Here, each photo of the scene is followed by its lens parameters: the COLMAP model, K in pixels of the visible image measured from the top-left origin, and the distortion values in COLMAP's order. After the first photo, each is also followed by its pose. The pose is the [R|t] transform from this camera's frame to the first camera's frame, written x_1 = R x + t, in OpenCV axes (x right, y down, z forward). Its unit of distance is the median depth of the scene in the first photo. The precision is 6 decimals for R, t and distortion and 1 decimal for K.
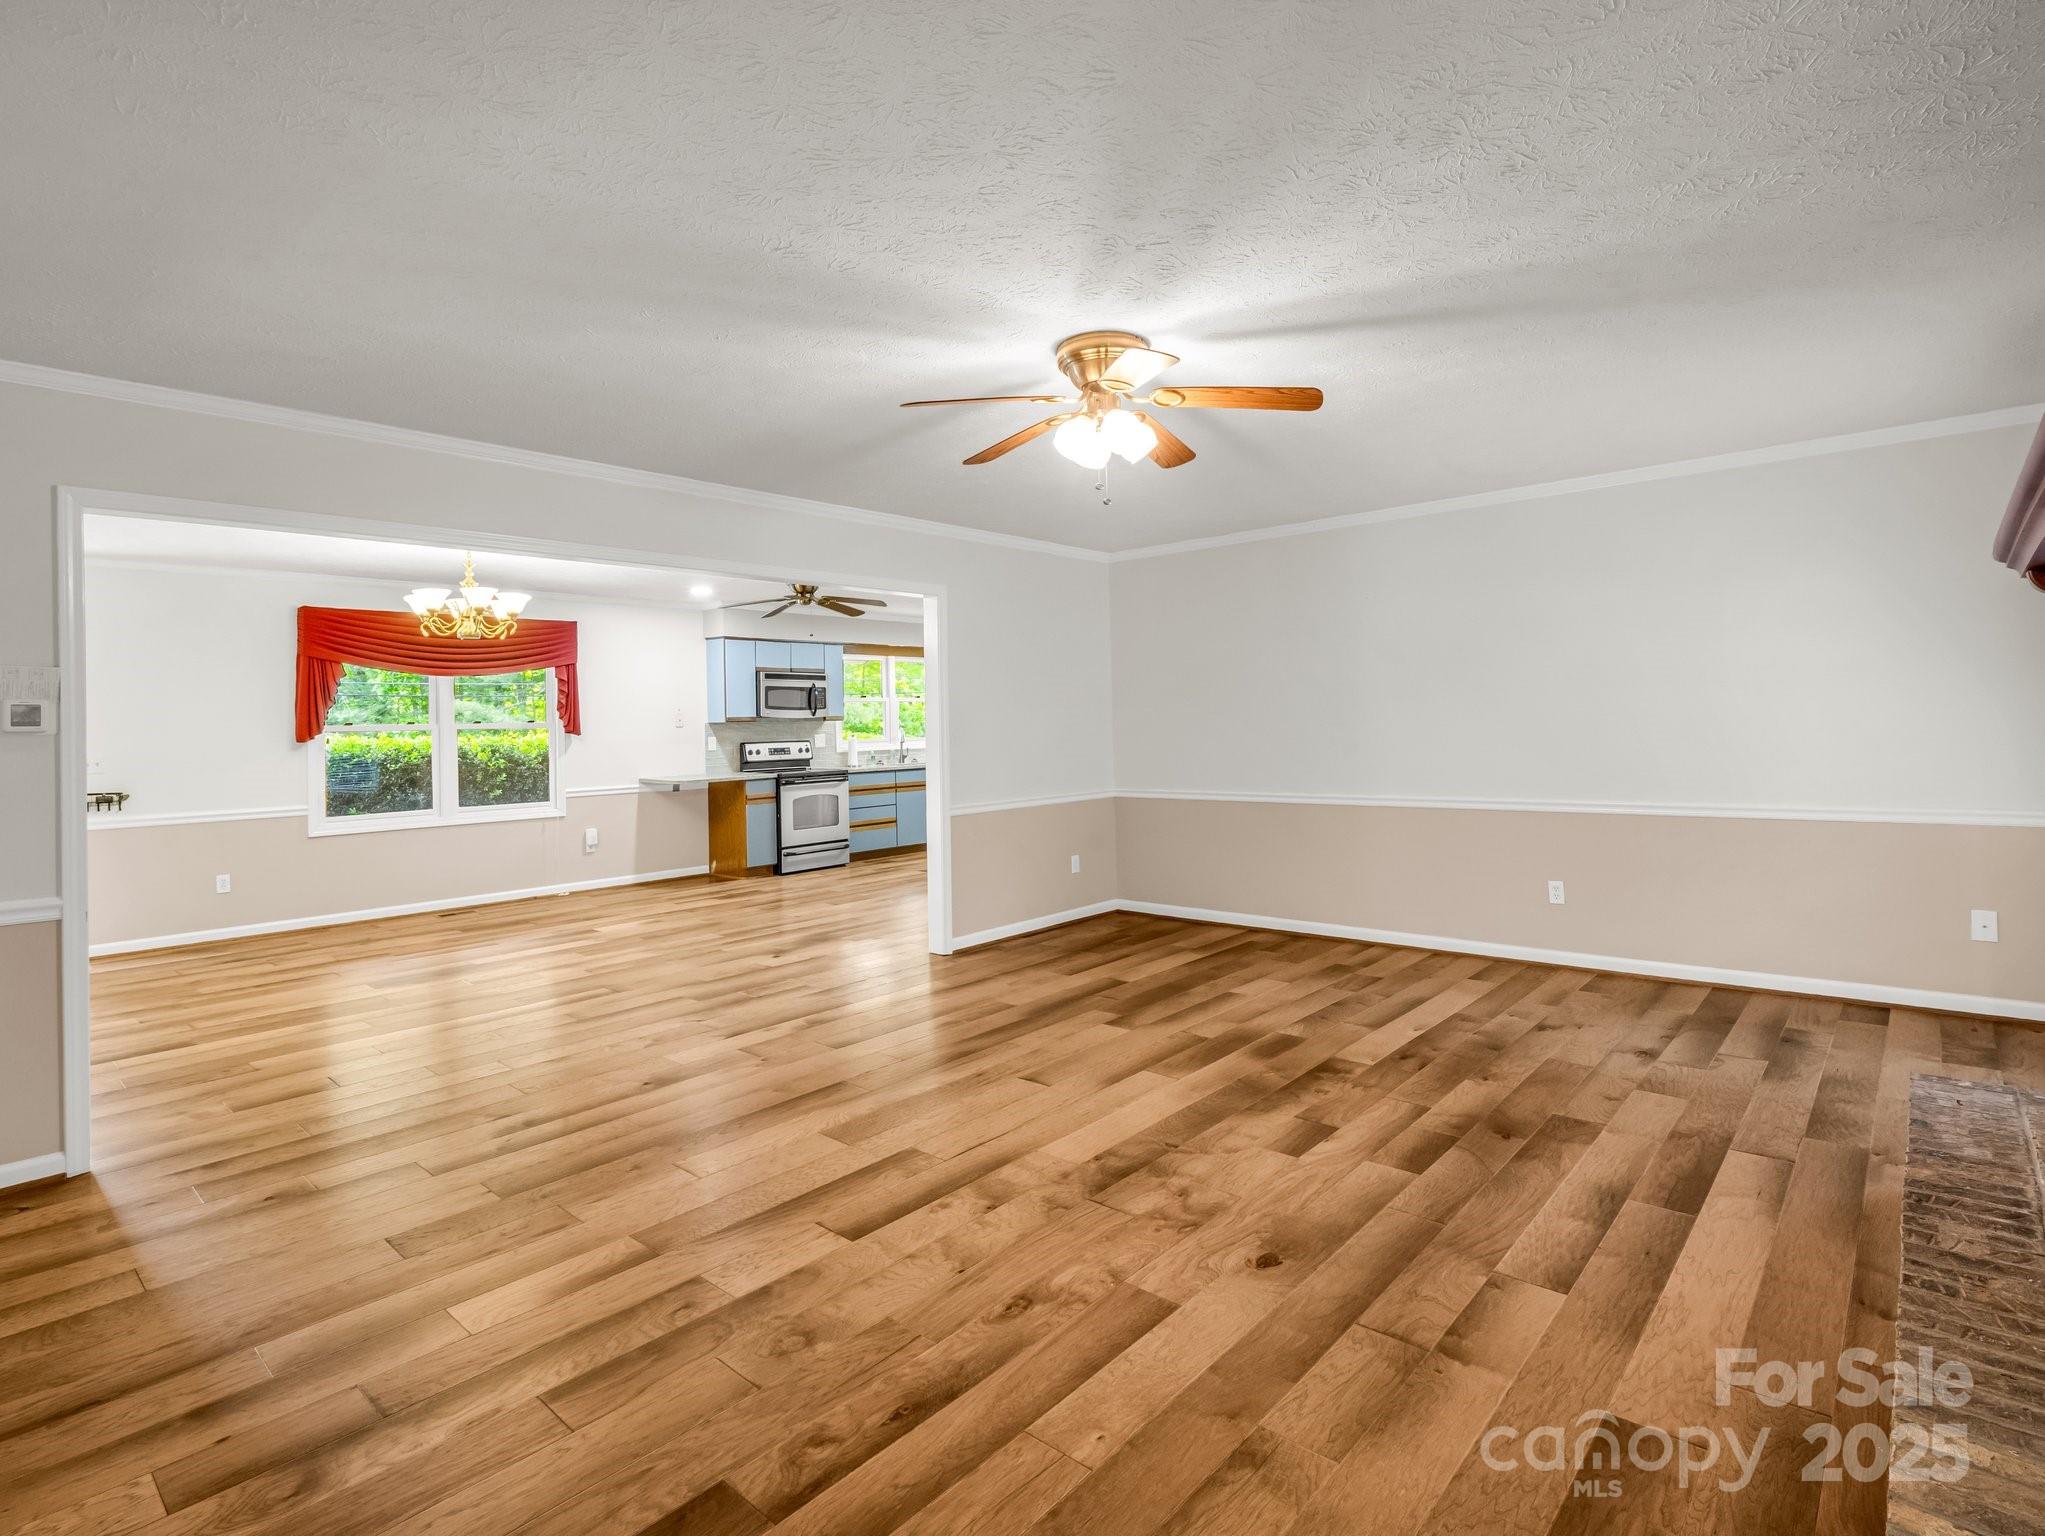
lens RADIAL K [[1024.2, 0, 1067.3], [0, 1024.2, 724.7], [0, 0, 1]] dist [-0.006264, -0.004456]
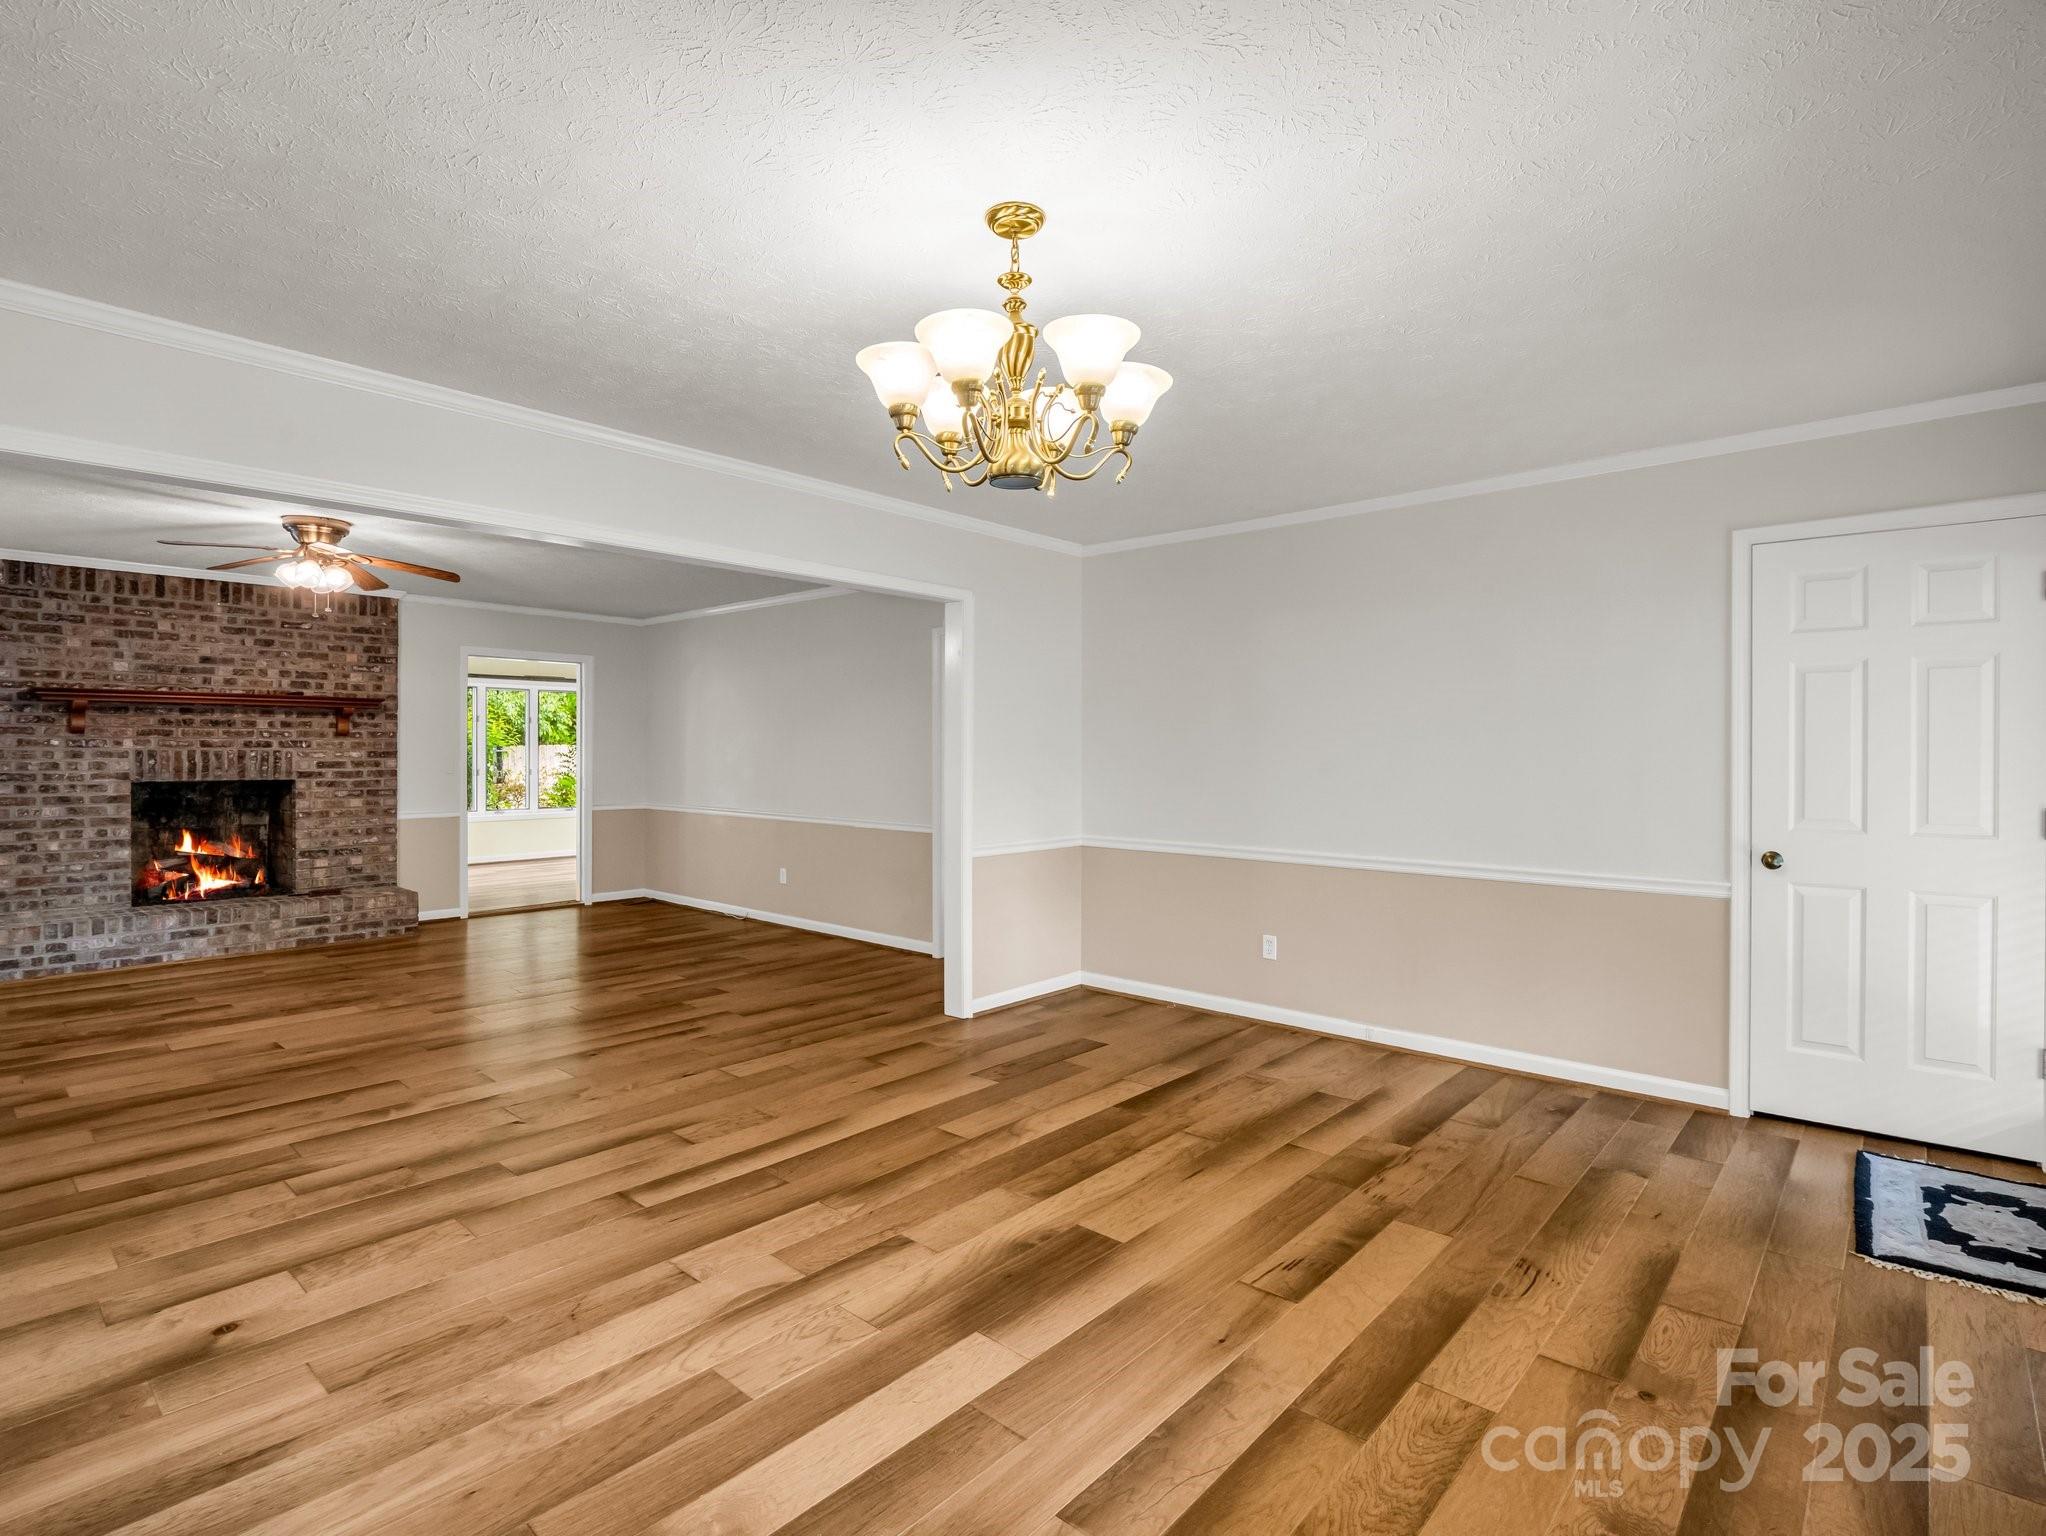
lens RADIAL K [[1003.8, 0, 1009.4], [0, 1003.8, 752.3], [0, 0, 1]] dist [-0.009978, -0.005826]
pose [[-0.998957, 0.019404, 0.041337, -0.982159], [0.019596, 0.999799, 0.004255, 0.018659], [-0.041246, 0.005061, -0.999136, 2.221456]]
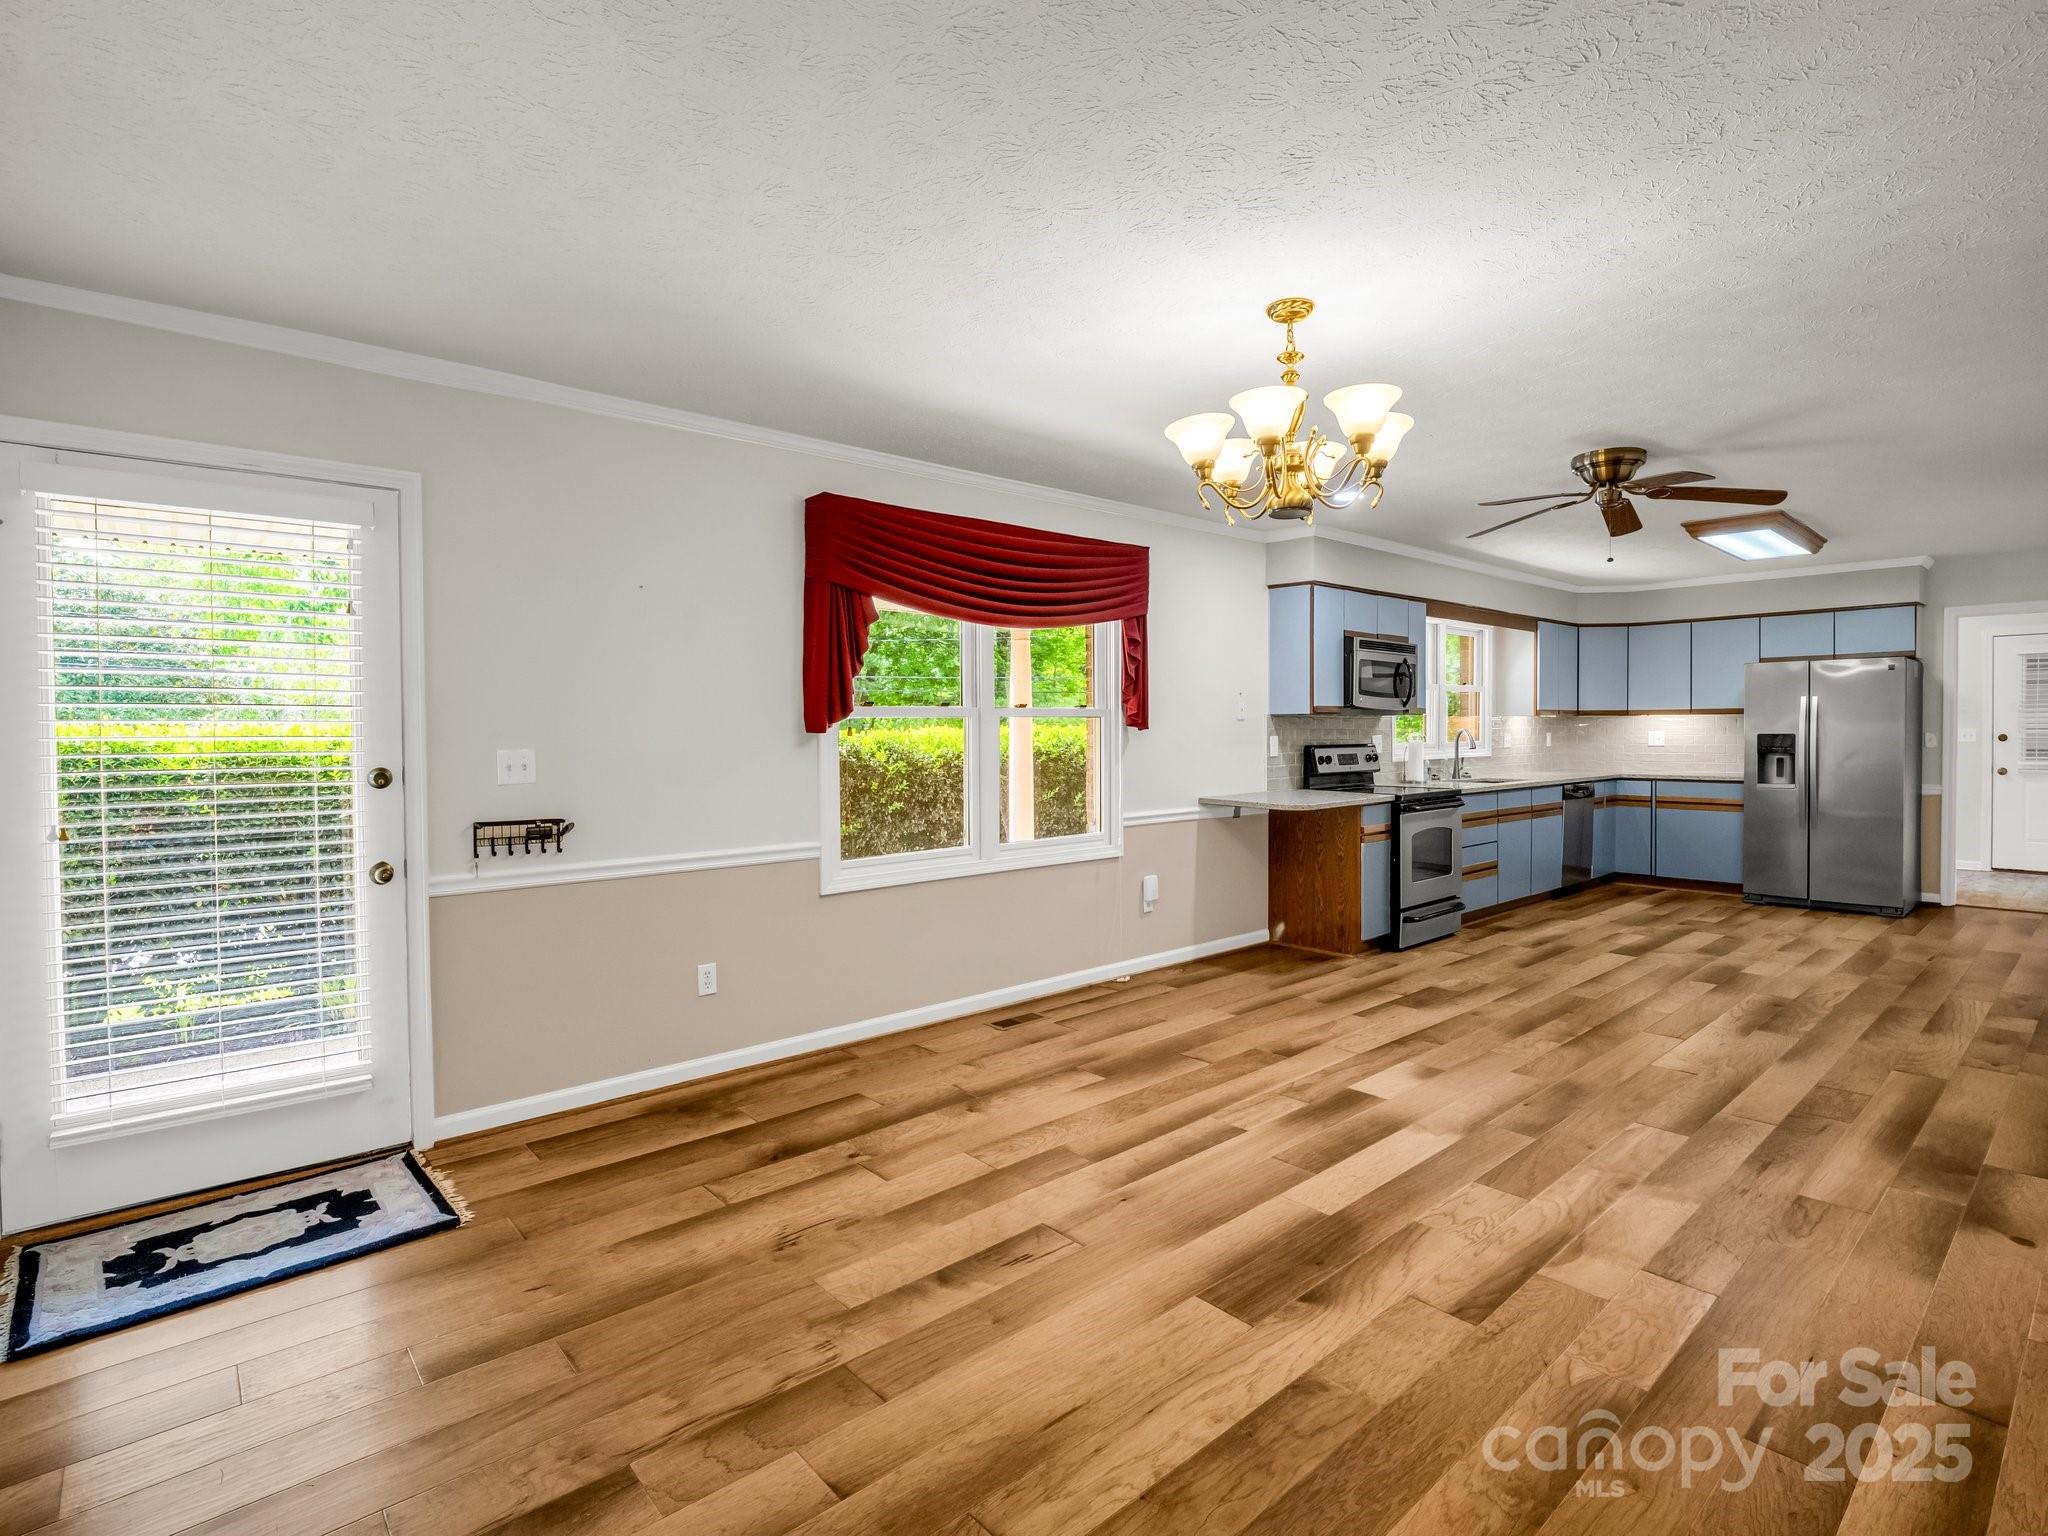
lens RADIAL K [[1004.8, 0, 1017.4], [0, 1004.8, 750.7], [0, 0, 1]] dist [-0.009978, -0.005826]
pose [[0.987531, 0.017726, -0.156423, -1.045763], [-0.014896, 0.999704, 0.019246, 0.029480], [0.156718, -0.016676, 0.987503, 0.863626]]
